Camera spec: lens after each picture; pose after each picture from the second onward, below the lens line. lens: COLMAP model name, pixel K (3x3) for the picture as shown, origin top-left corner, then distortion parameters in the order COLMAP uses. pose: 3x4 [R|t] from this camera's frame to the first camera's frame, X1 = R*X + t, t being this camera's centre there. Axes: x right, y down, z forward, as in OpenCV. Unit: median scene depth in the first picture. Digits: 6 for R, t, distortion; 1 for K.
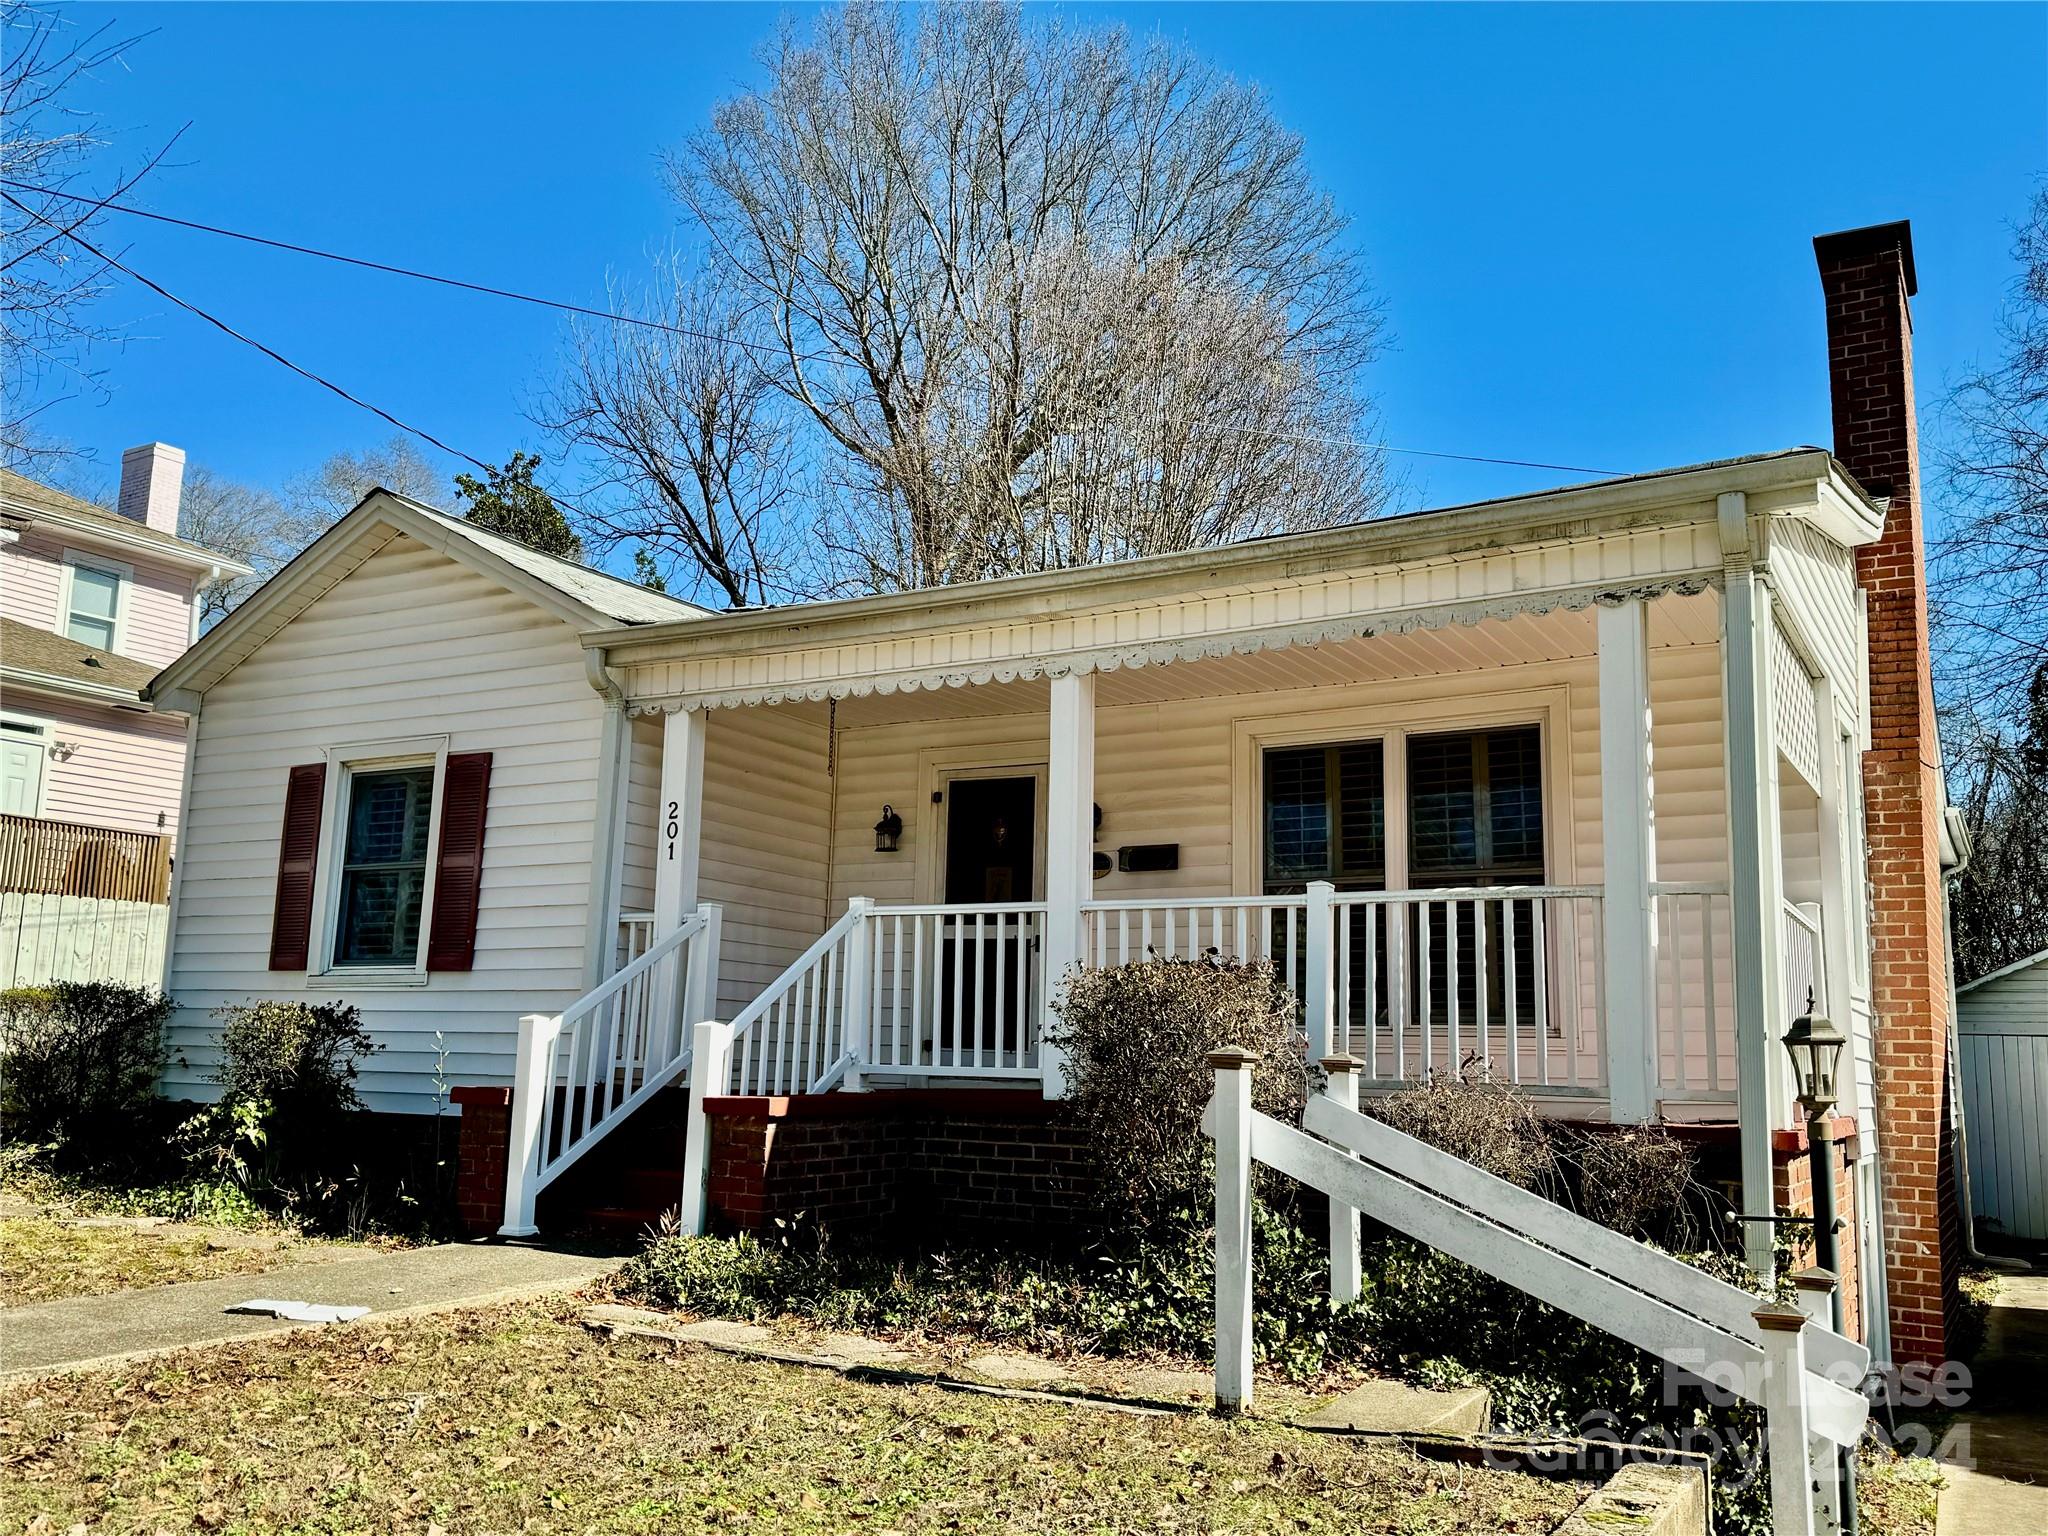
lens RADIAL K [[1741.0, 0, 1024.0], [0, 1741.0, 768.0], [0, 0, 1]] dist [0.158727, -0.346281]
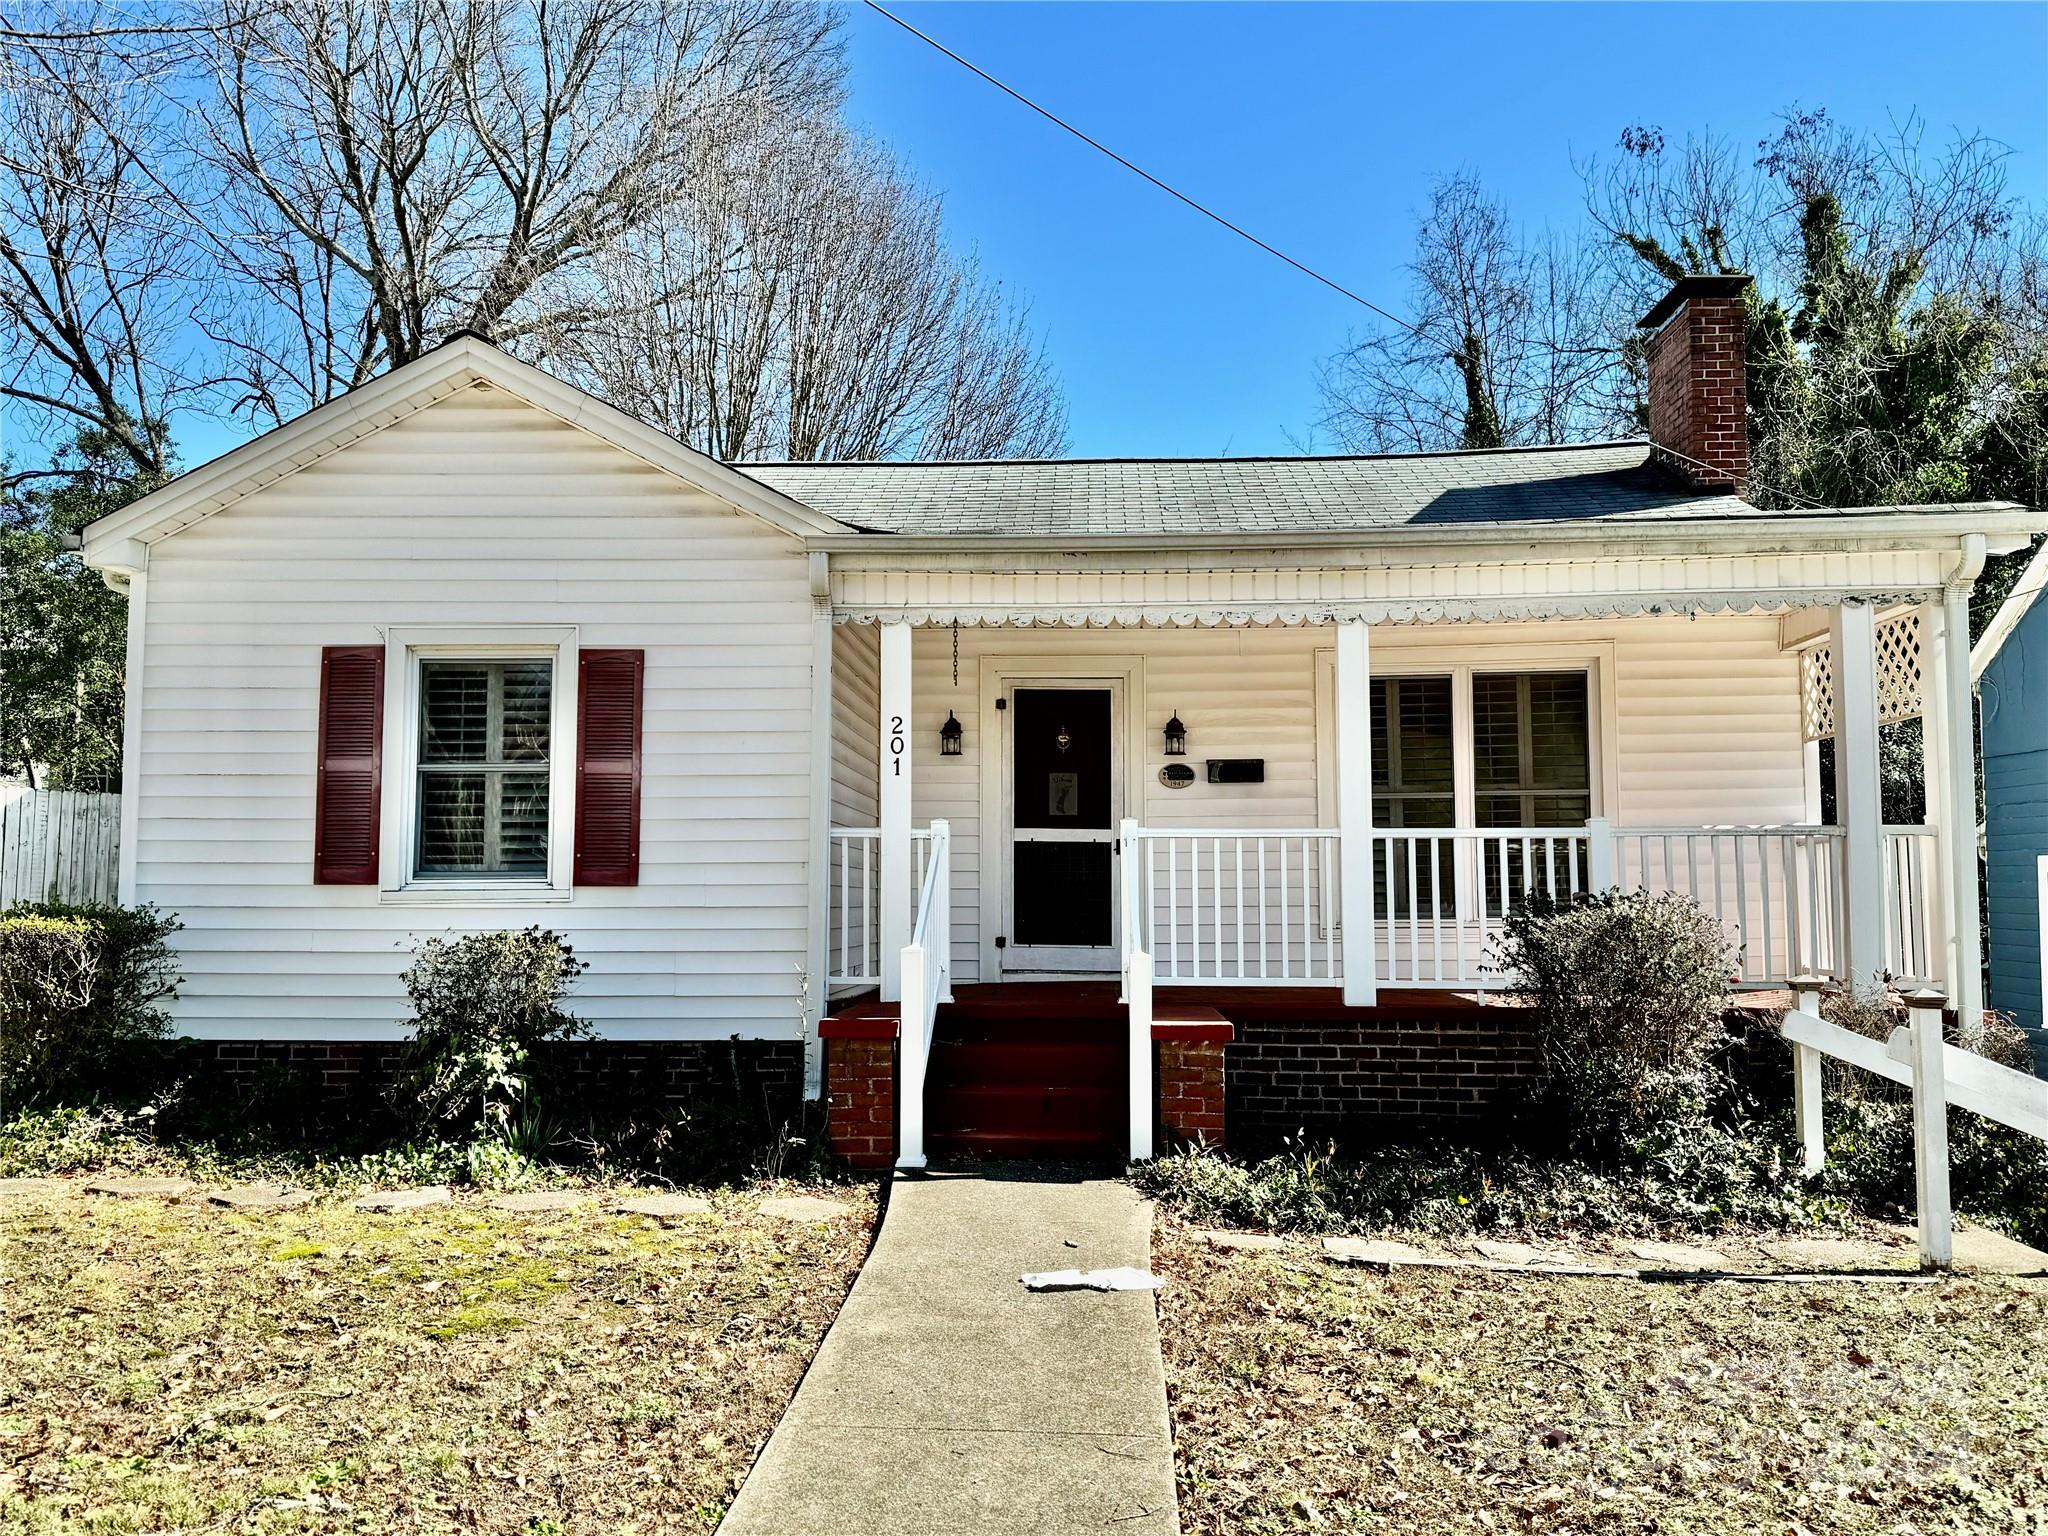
lens RADIAL K [[1654.2, 0, 1024.0], [0, 1654.2, 768.0], [0, 0, 1]] dist [0.178355, -0.441078]
pose [[0.888773, 0.008816, 0.458263, -0.549604], [-0.055119, 0.994615, 0.087765, -0.036493], [-0.455021, -0.103262, 0.884473, 0.138254]]
